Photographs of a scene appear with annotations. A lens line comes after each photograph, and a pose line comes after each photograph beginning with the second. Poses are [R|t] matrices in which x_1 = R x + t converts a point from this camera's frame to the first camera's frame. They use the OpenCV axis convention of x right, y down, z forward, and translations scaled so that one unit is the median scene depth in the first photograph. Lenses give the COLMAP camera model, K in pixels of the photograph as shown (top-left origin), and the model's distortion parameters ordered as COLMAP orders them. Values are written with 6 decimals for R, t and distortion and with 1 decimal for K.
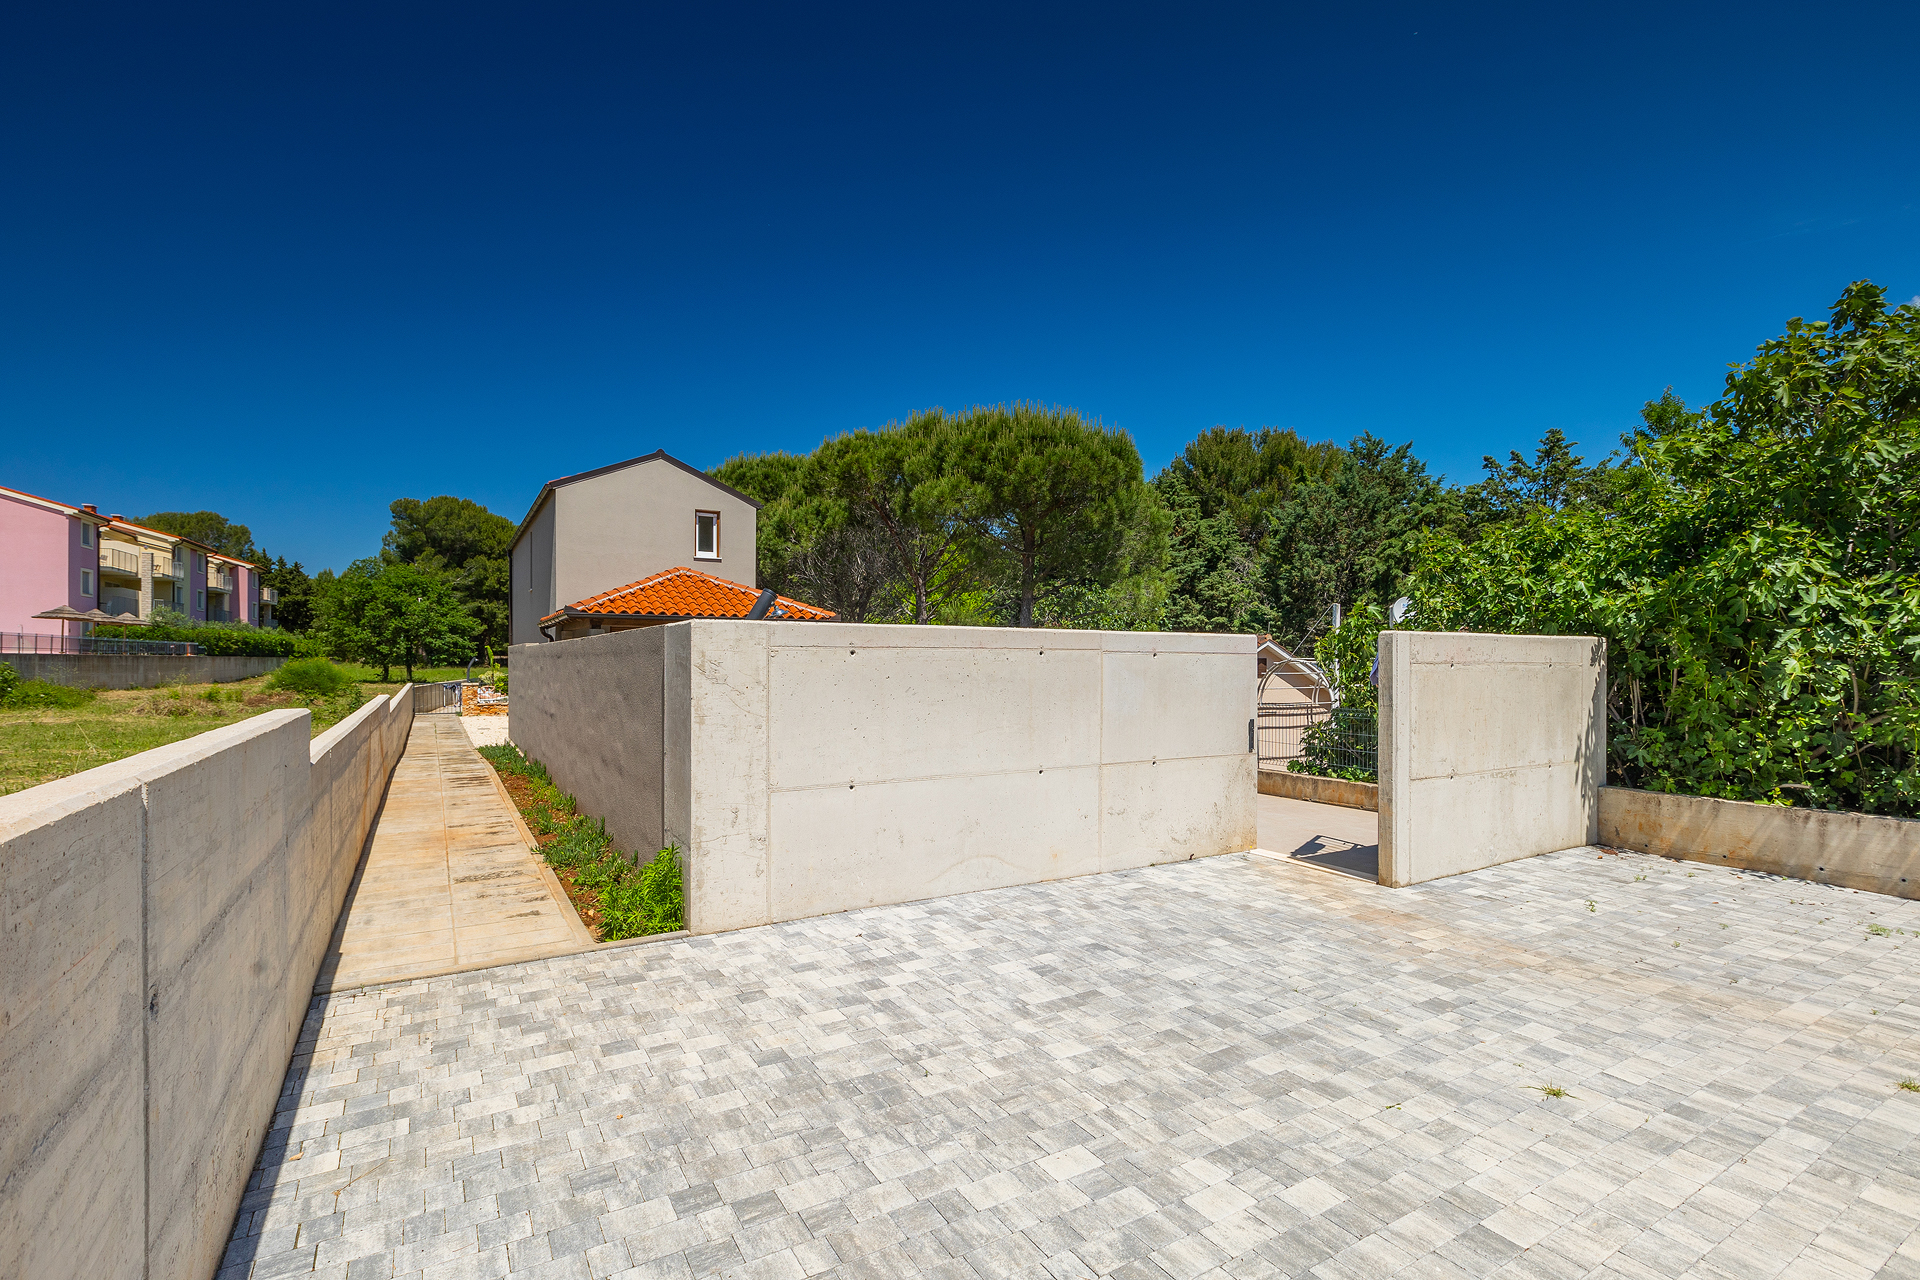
lens RADIAL K [[846.8, 0, 947.1], [0, 846.8, 647.6], [0, 0, 1]] dist [0.005553, -0.000355]
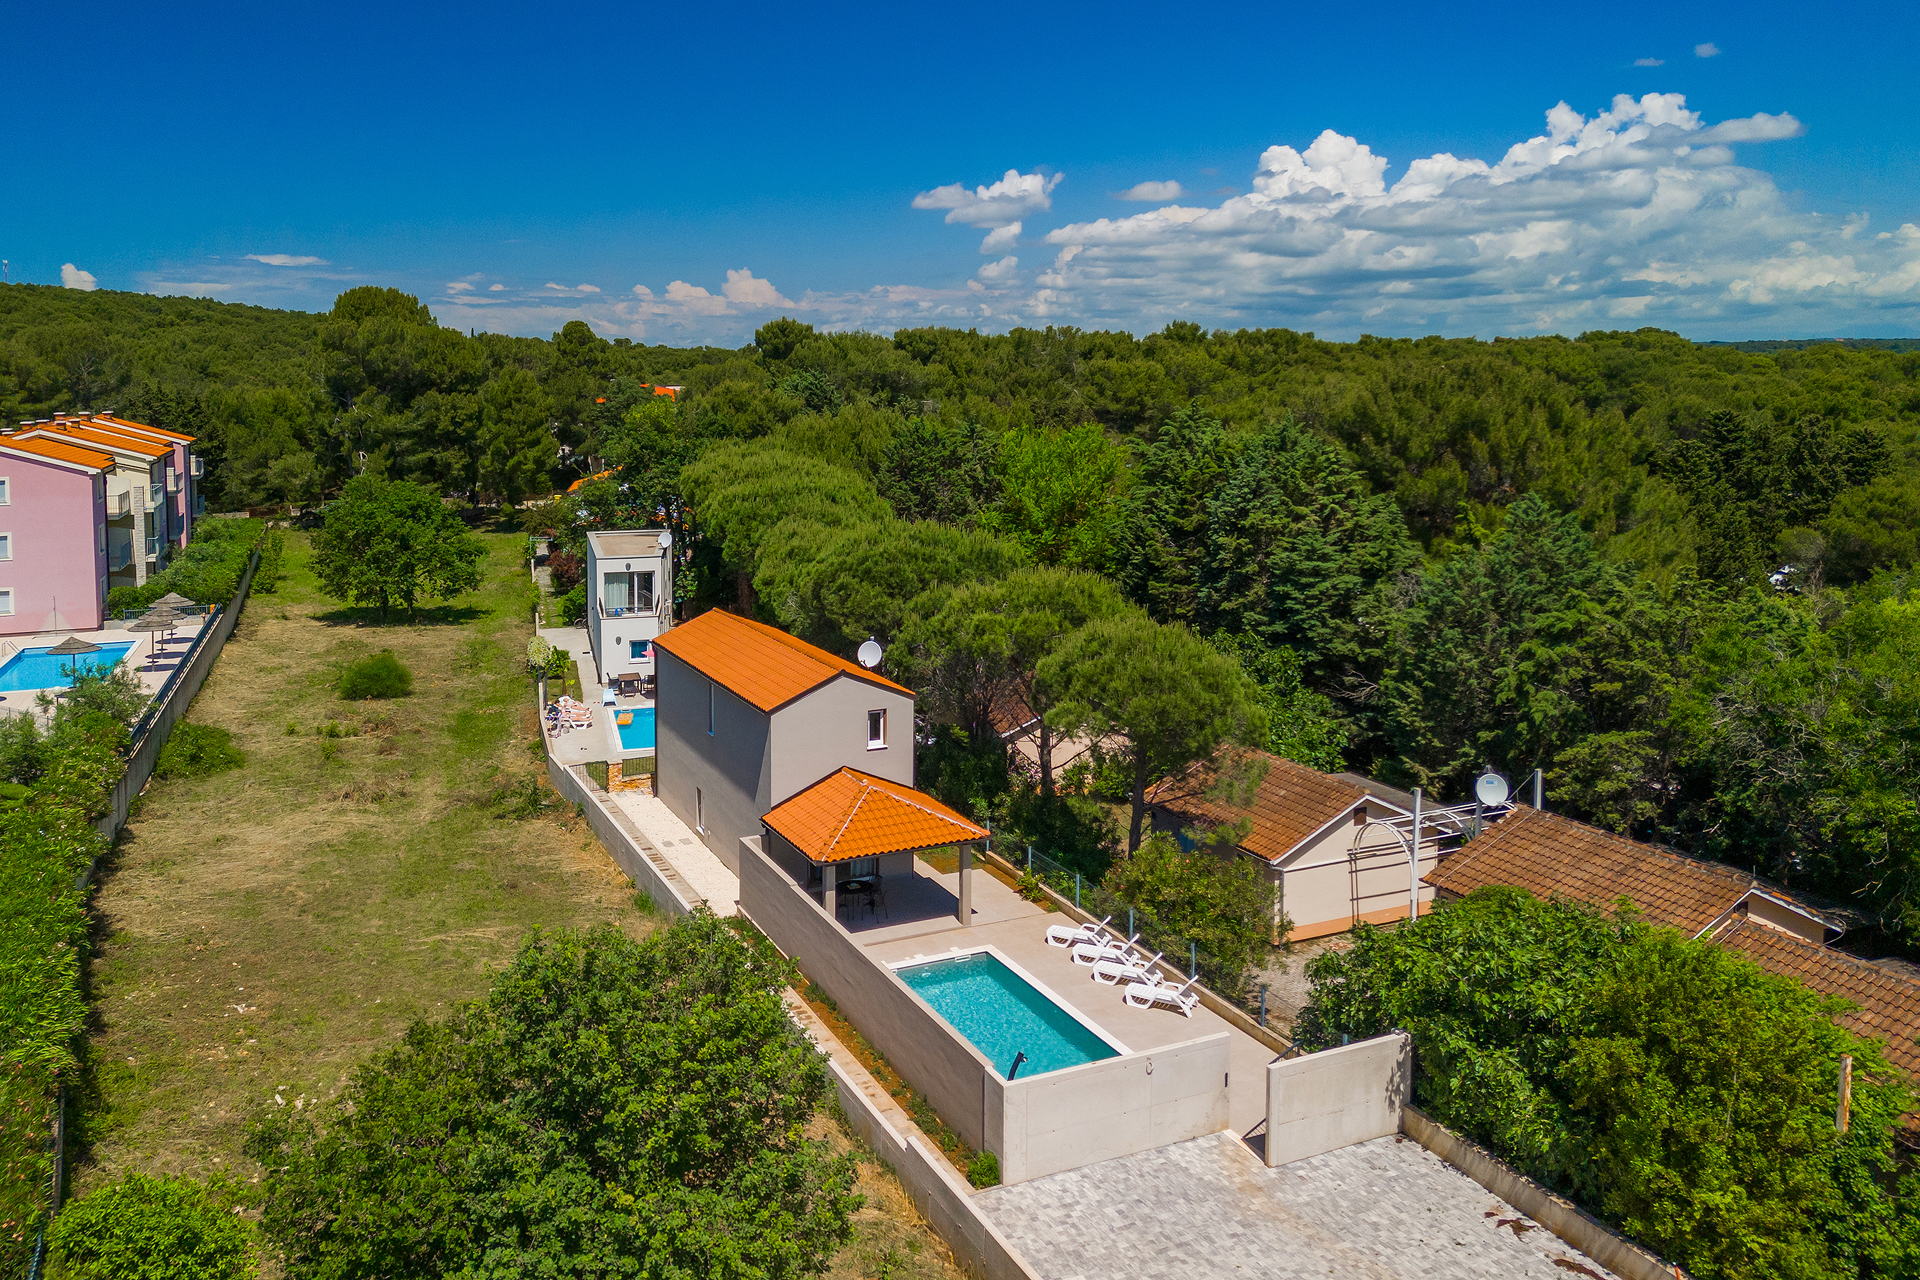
lens RADIAL K [[1433.5, 0, 884.5], [0, 1433.5, 445.1], [0, 0, 1]] dist [0.050258, -0.025431]
pose [[0.993948, 0.004791, -0.109749, -0.148141], [0.003342, 0.997268, 0.073796, -2.354690], [0.109802, -0.073716, 0.991216, -3.493409]]
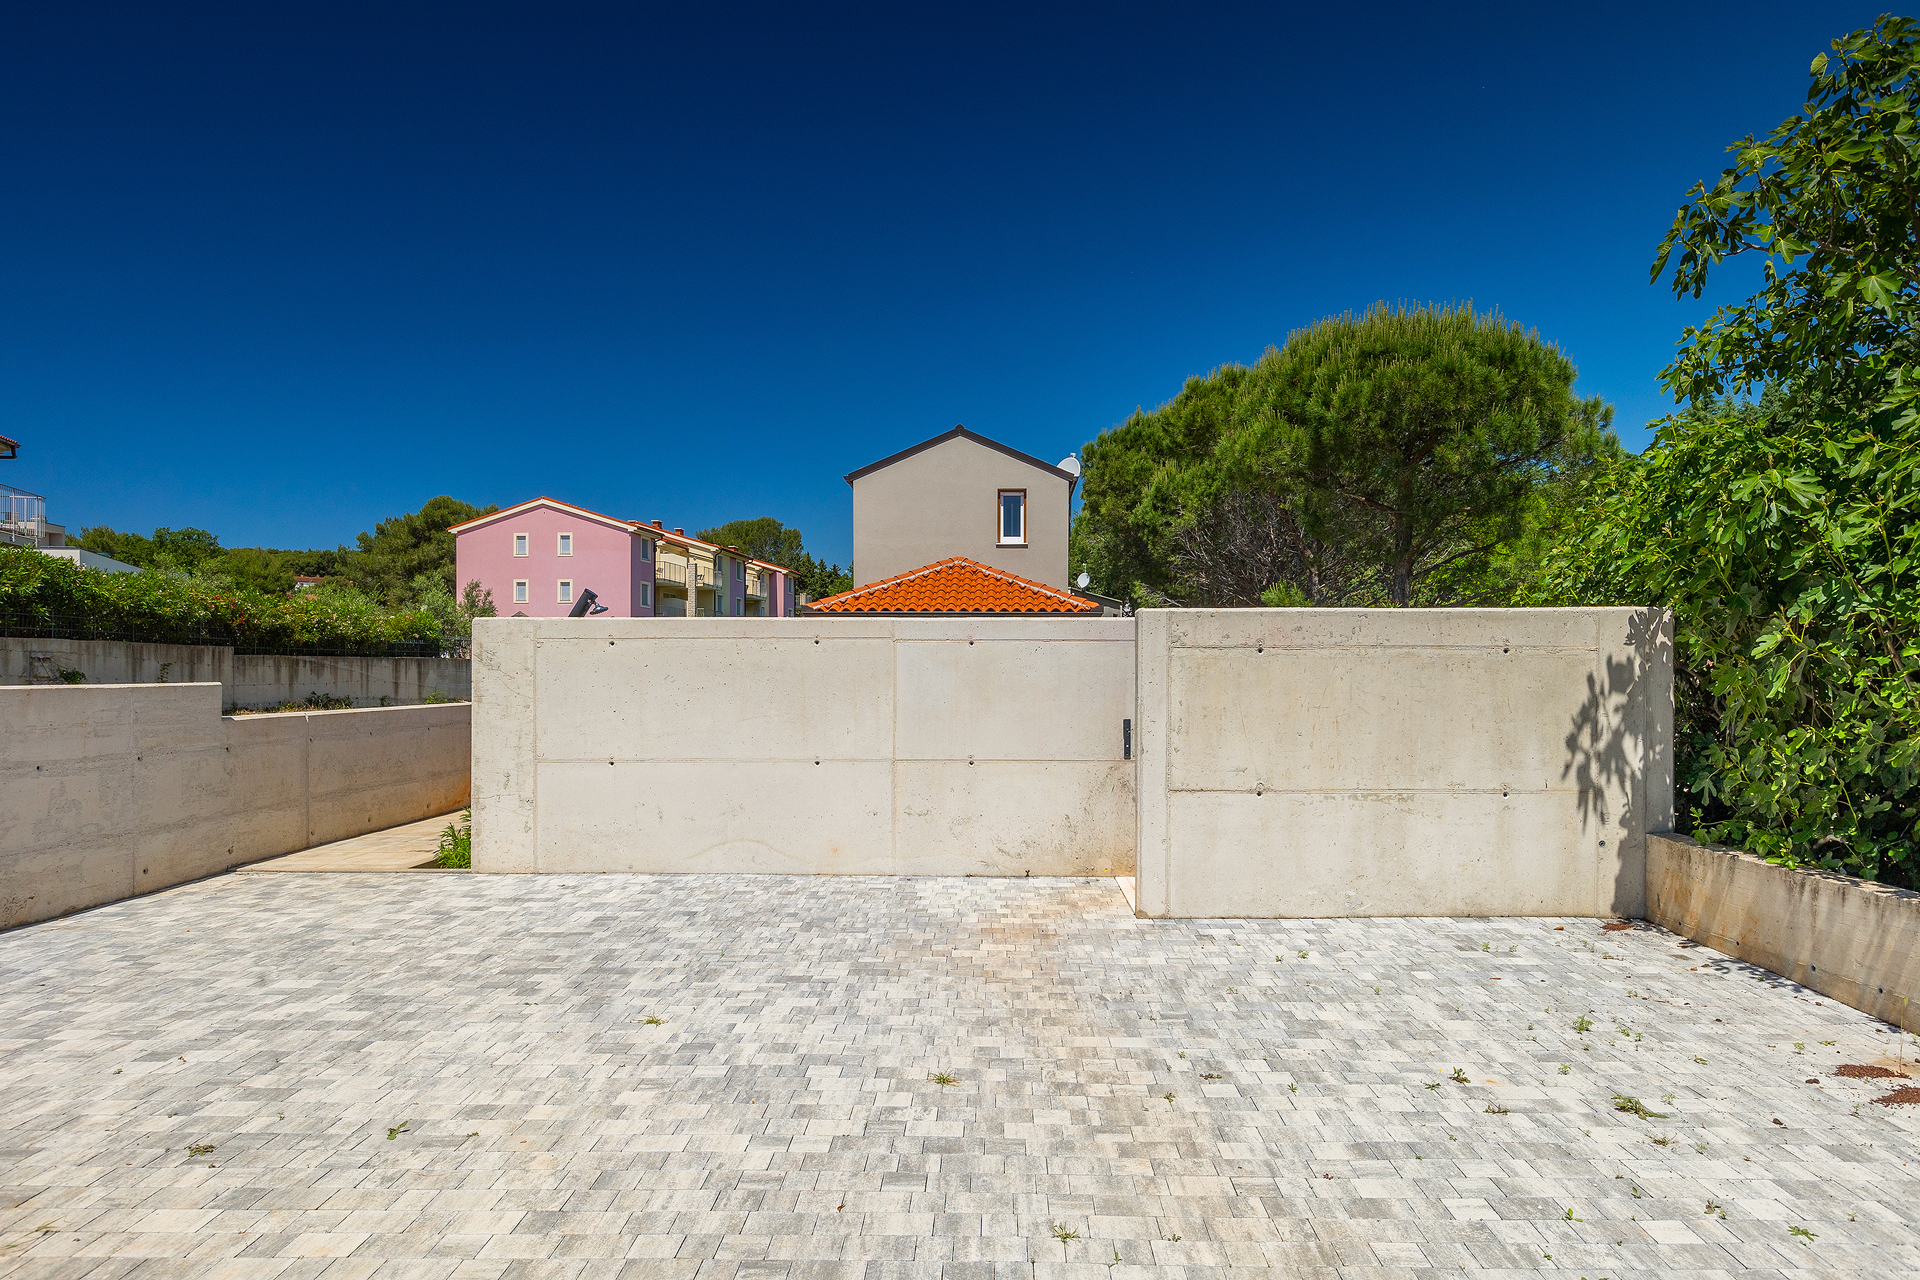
lens RADIAL K [[1153.2, 0, 1025.6], [0, 1153.2, 637.2], [0, 0, 1]] dist [-0.002682, -0.002336]
pose [[0.861524, -0.016028, -0.507464, 1.107190], [0.010116, 0.999845, -0.014406, 0.024680], [0.507616, 0.007277, 0.861552, -0.037822]]
